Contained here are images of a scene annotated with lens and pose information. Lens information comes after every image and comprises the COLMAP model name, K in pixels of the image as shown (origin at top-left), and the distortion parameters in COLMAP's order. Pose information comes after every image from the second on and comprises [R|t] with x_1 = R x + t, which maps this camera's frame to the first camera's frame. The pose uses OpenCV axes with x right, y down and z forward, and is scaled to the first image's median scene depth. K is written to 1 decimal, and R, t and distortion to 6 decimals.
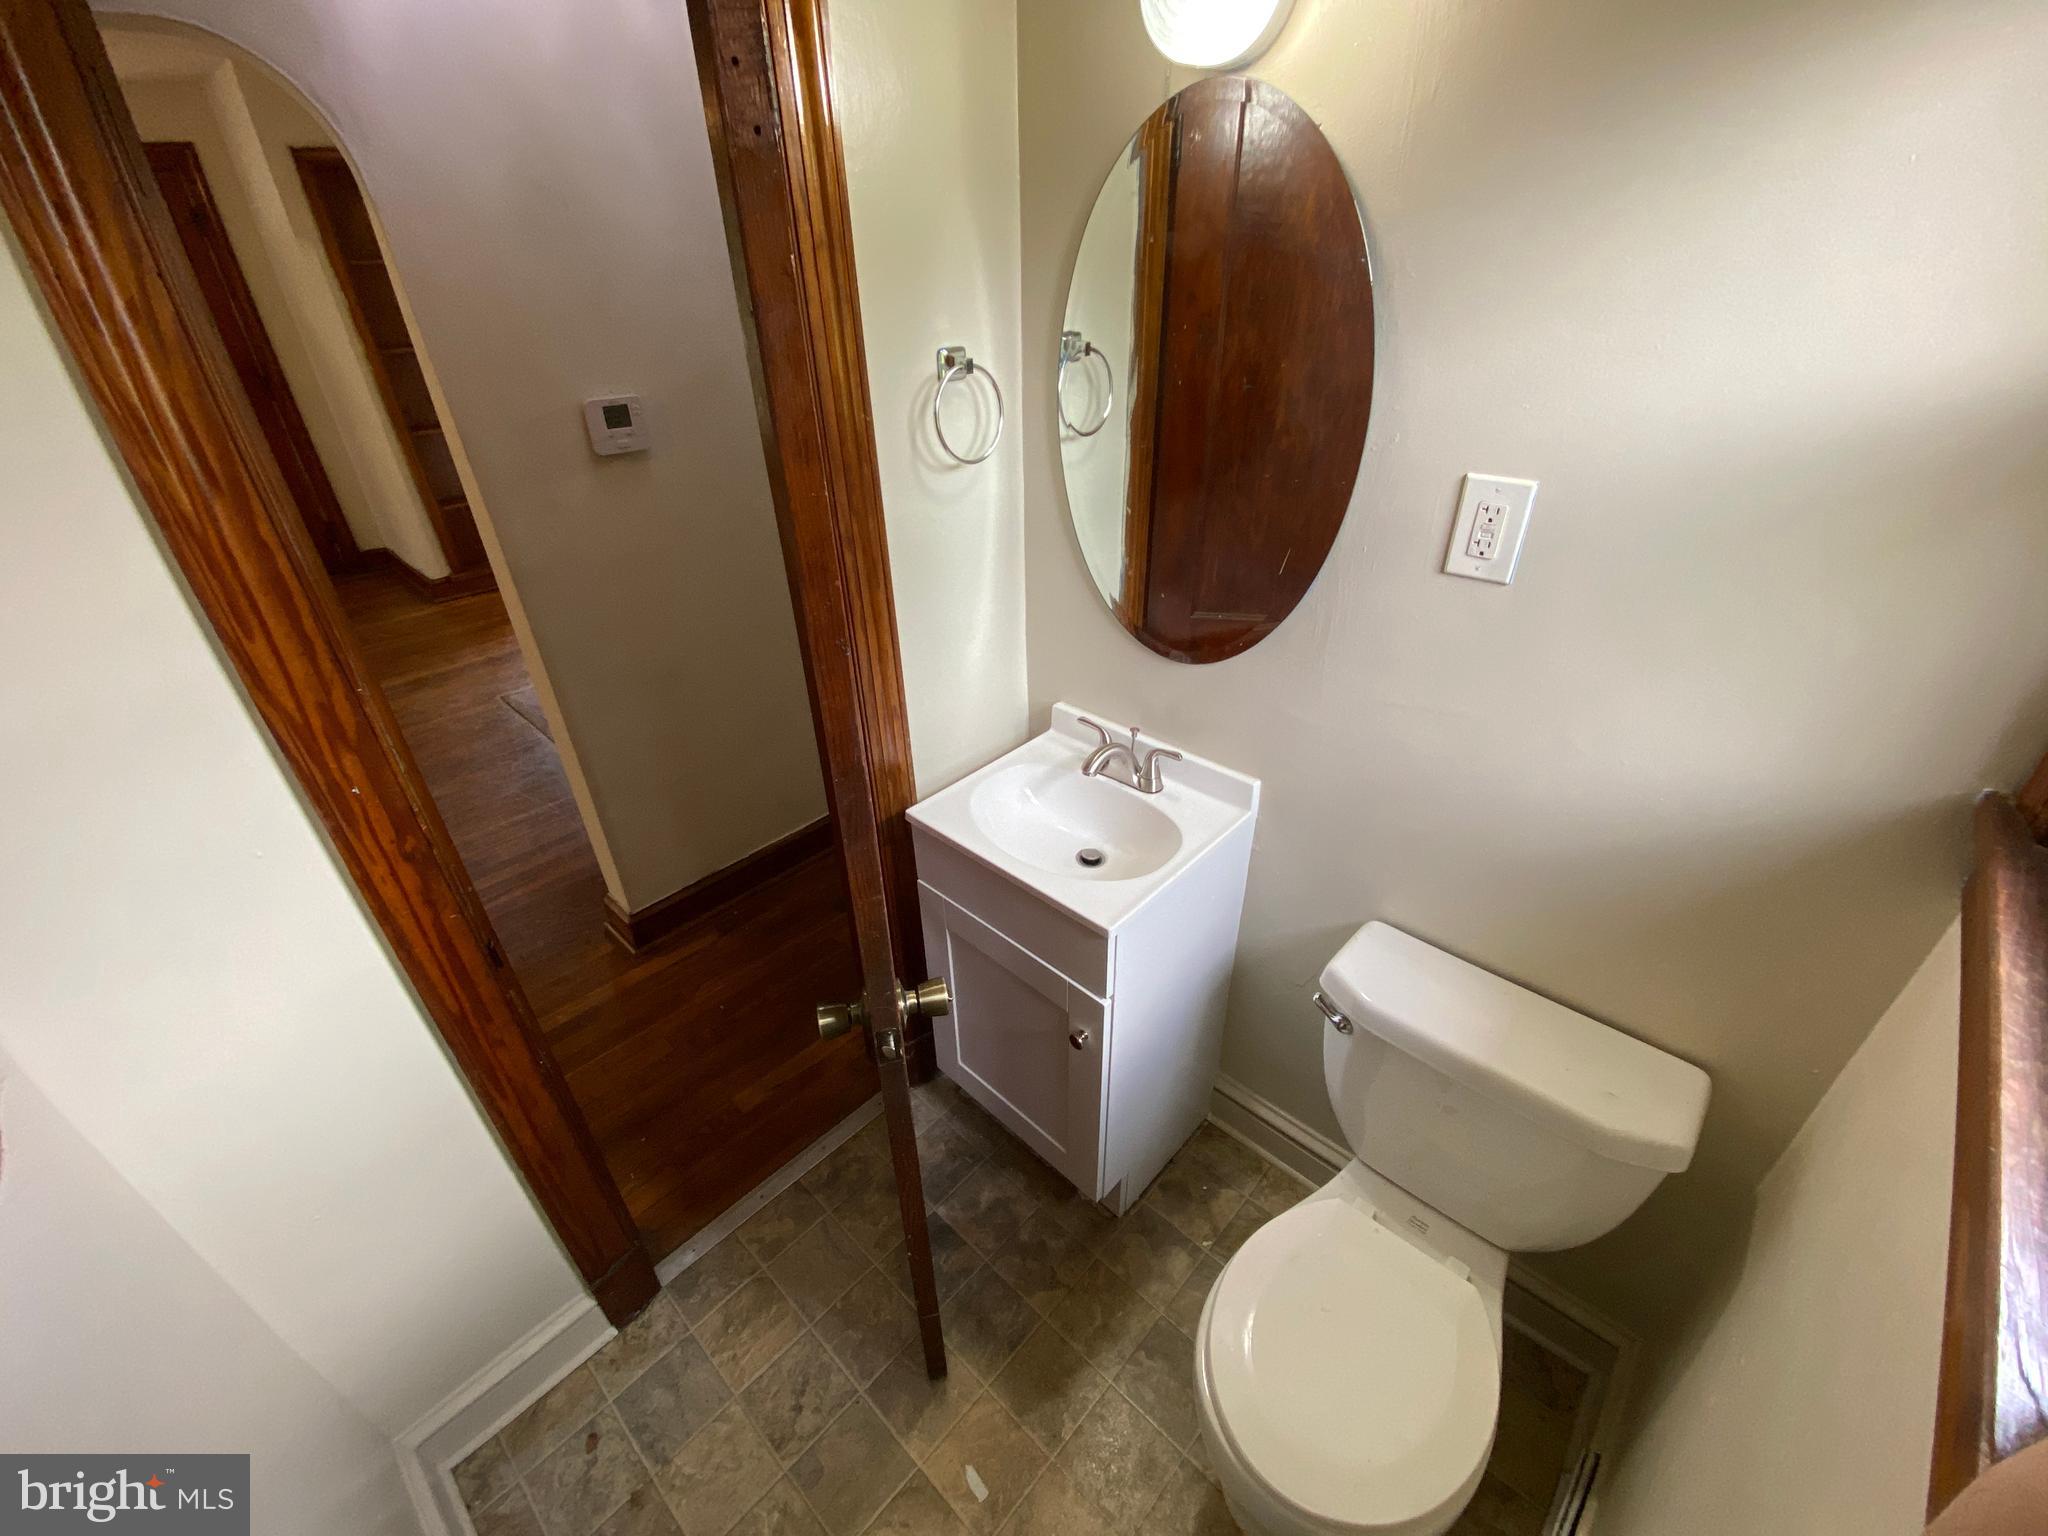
lens RADIAL K [[827.6, 0, 1037.5], [0, 827.6, 767.4], [0, 0, 1]] dist [-0.008239, -0.006795]
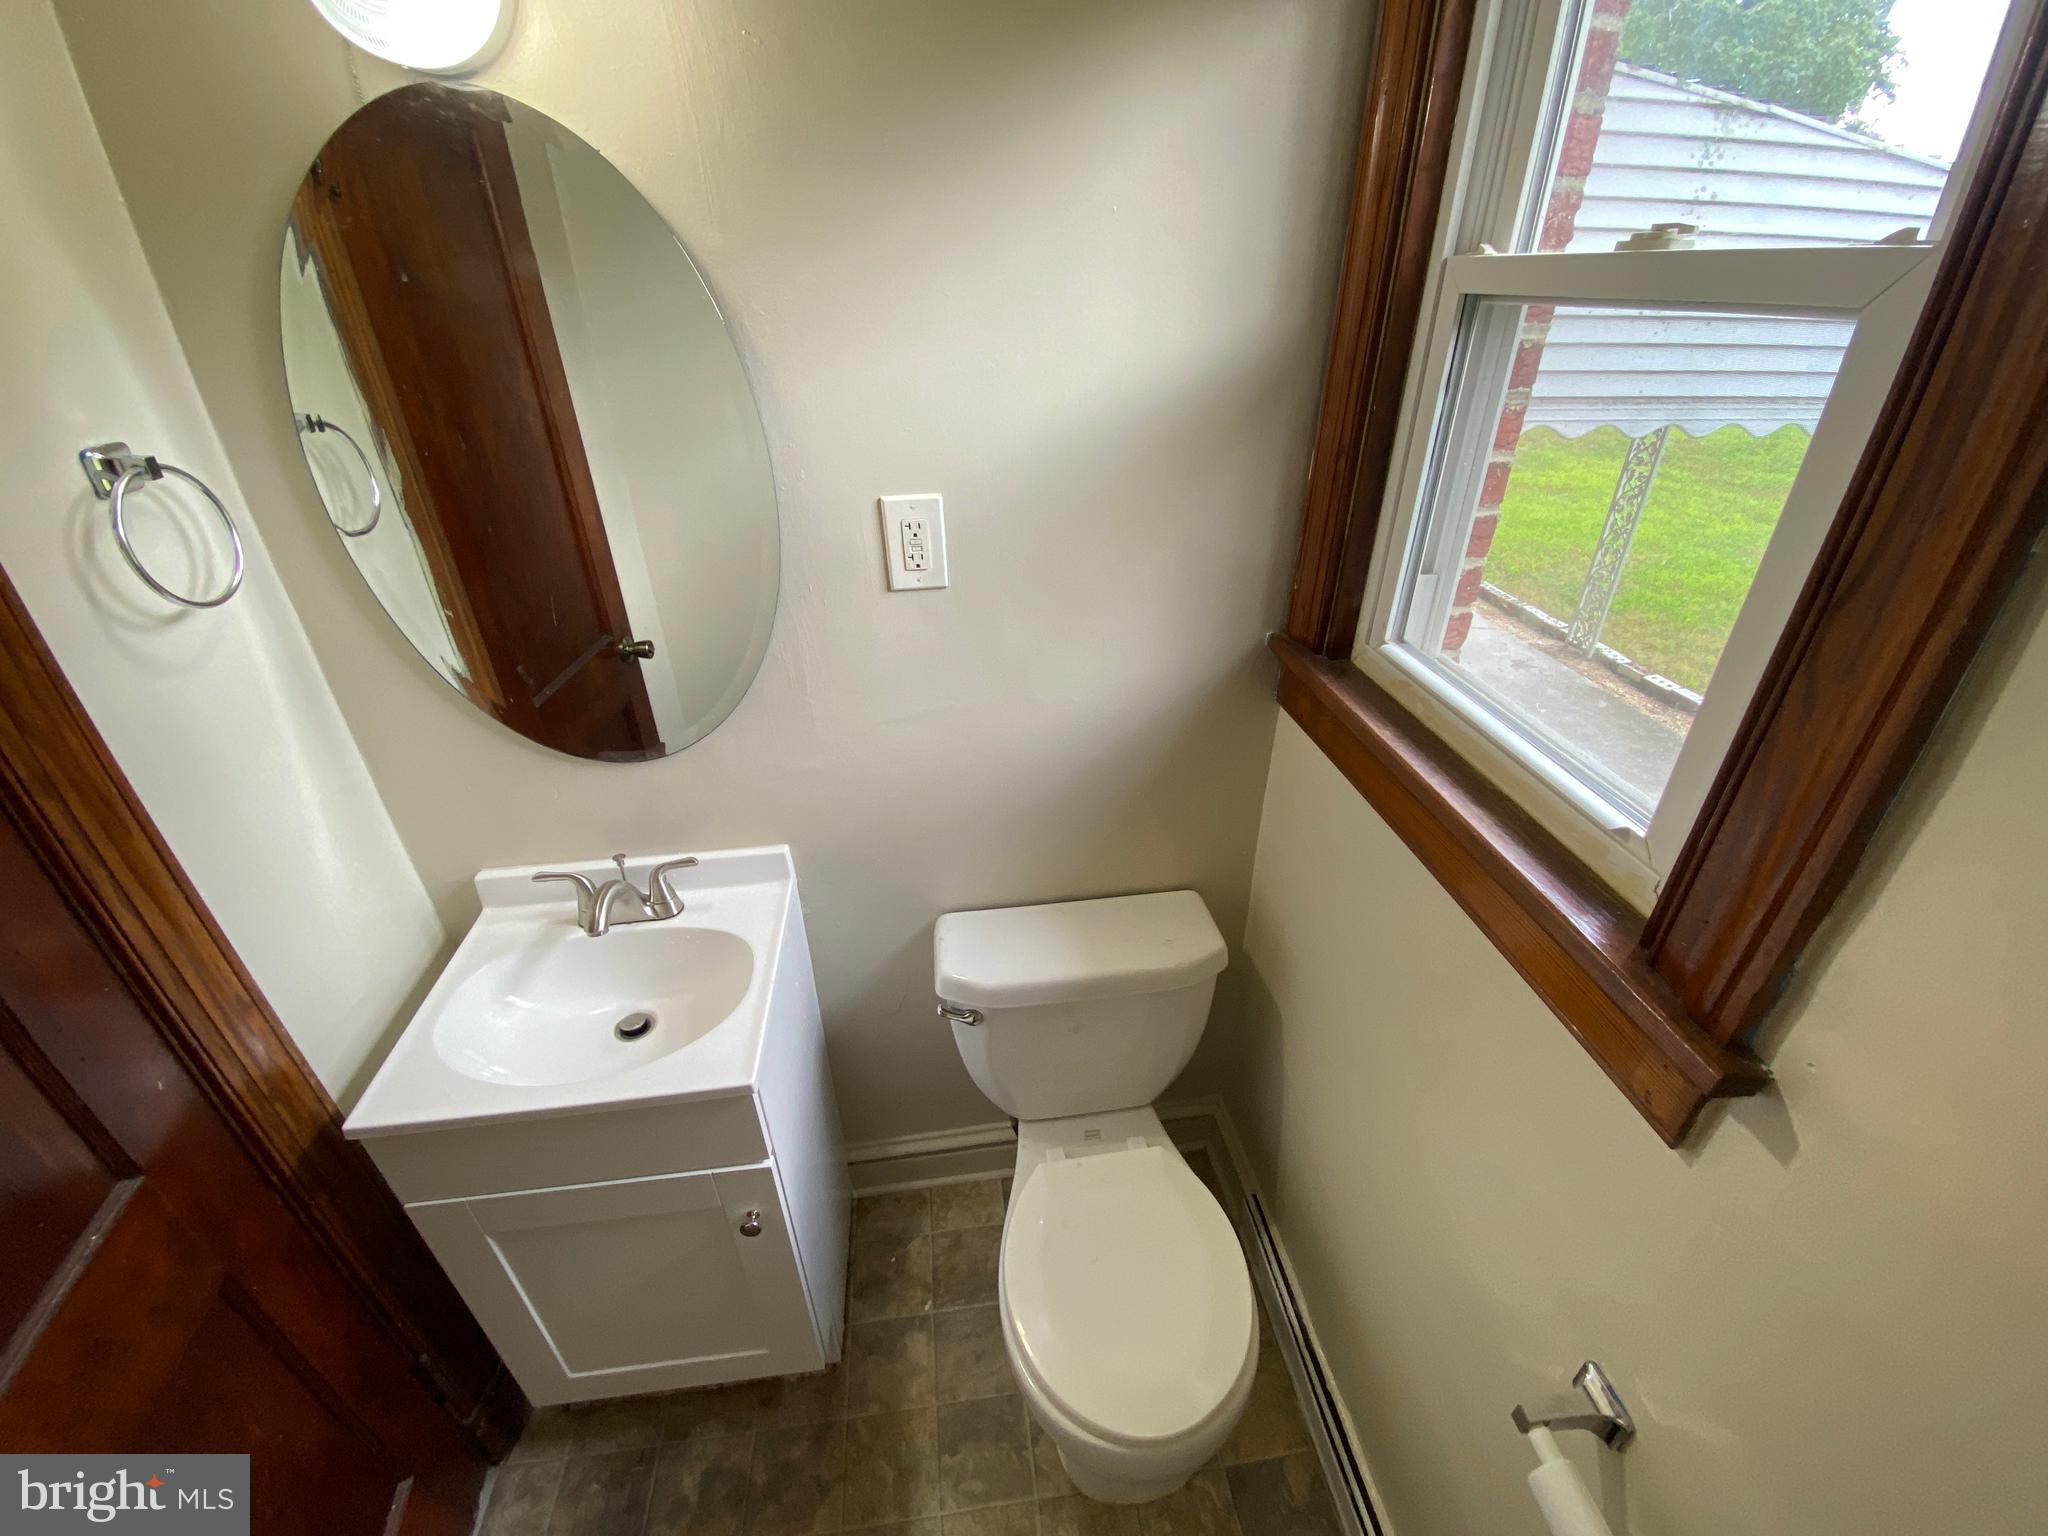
lens RADIAL K [[827.6, 0, 1032.8], [0, 827.6, 753.0], [0, 0, 1]] dist [-0.008239, -0.006795]
pose [[0.633859, -0.365235, 0.681781, -0.153574], [0.399102, 0.909516, 0.116186, -0.076128], [-0.662526, 0.198455, 0.722271, 0.119613]]
